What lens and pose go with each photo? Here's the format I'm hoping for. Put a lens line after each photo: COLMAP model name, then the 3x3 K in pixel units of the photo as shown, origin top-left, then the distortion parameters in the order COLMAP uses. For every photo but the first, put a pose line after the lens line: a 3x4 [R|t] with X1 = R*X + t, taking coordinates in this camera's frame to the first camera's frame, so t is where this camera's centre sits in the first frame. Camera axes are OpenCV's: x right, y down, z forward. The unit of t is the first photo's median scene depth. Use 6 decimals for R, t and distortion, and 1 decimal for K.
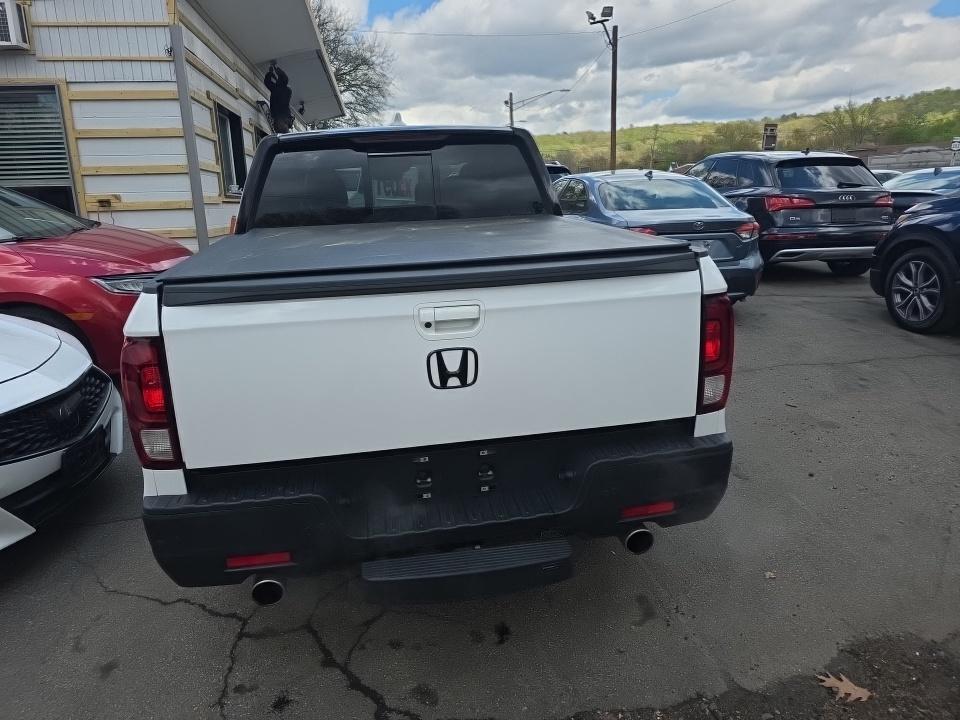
lens RADIAL K [[637.2, 0, 474.0], [0, 637.2, 352.4], [0, 0, 1]] dist [0.041343, -0.036258]
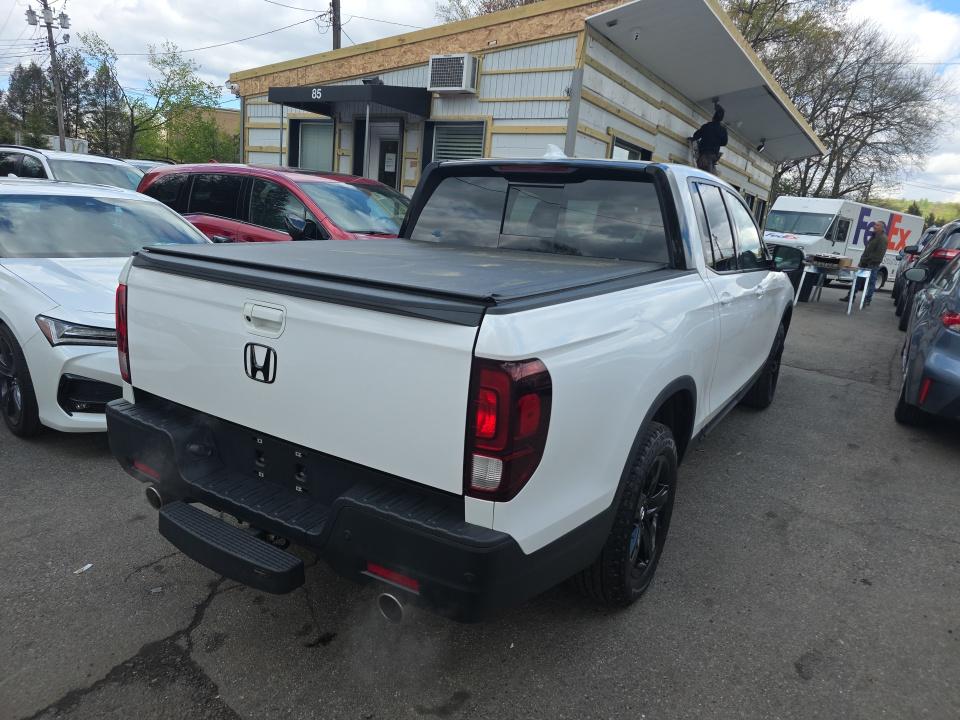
lens RADIAL K [[637.2, 0, 489.3], [0, 637.2, 360.0], [0, 0, 1]] dist [0.041343, -0.036258]
pose [[0.746943, 0.235982, -0.621602, 0.822753], [-0.261960, 0.963726, 0.051083, -0.121145], [0.611109, 0.124679, 0.781666, 0.328838]]
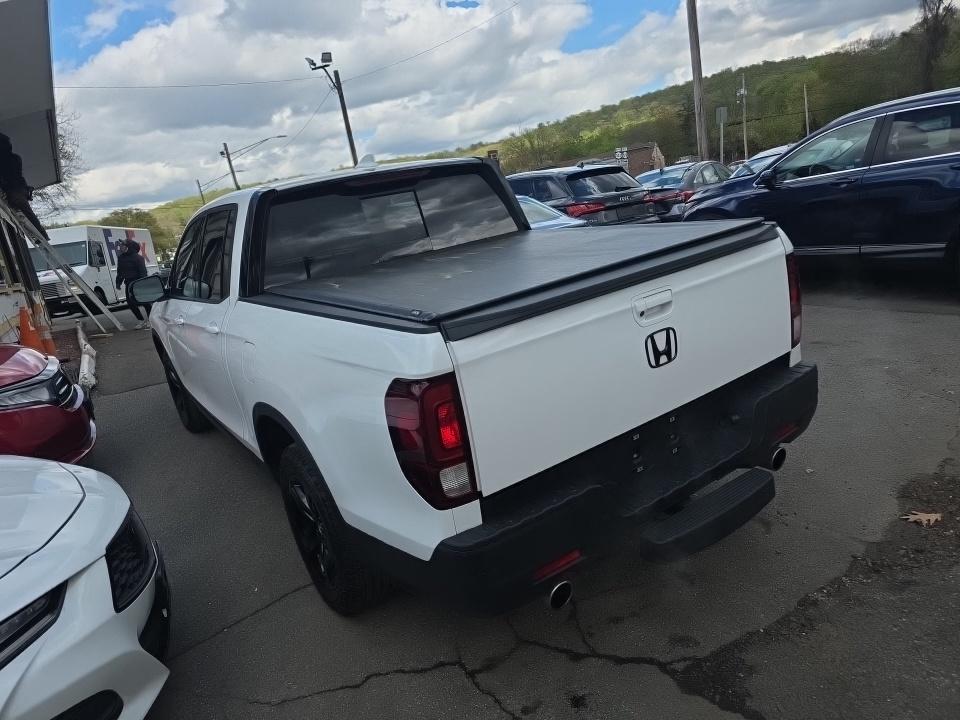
lens RADIAL K [[637.2, 0, 487.2], [0, 637.2, 357.5], [0, 0, 1]] dist [0.041343, -0.036258]
pose [[0.897923, -0.215518, 0.383780, -0.667189], [0.234608, 0.972085, -0.003019, -0.024482], [-0.372416, 0.092748, 0.923420, 0.041323]]
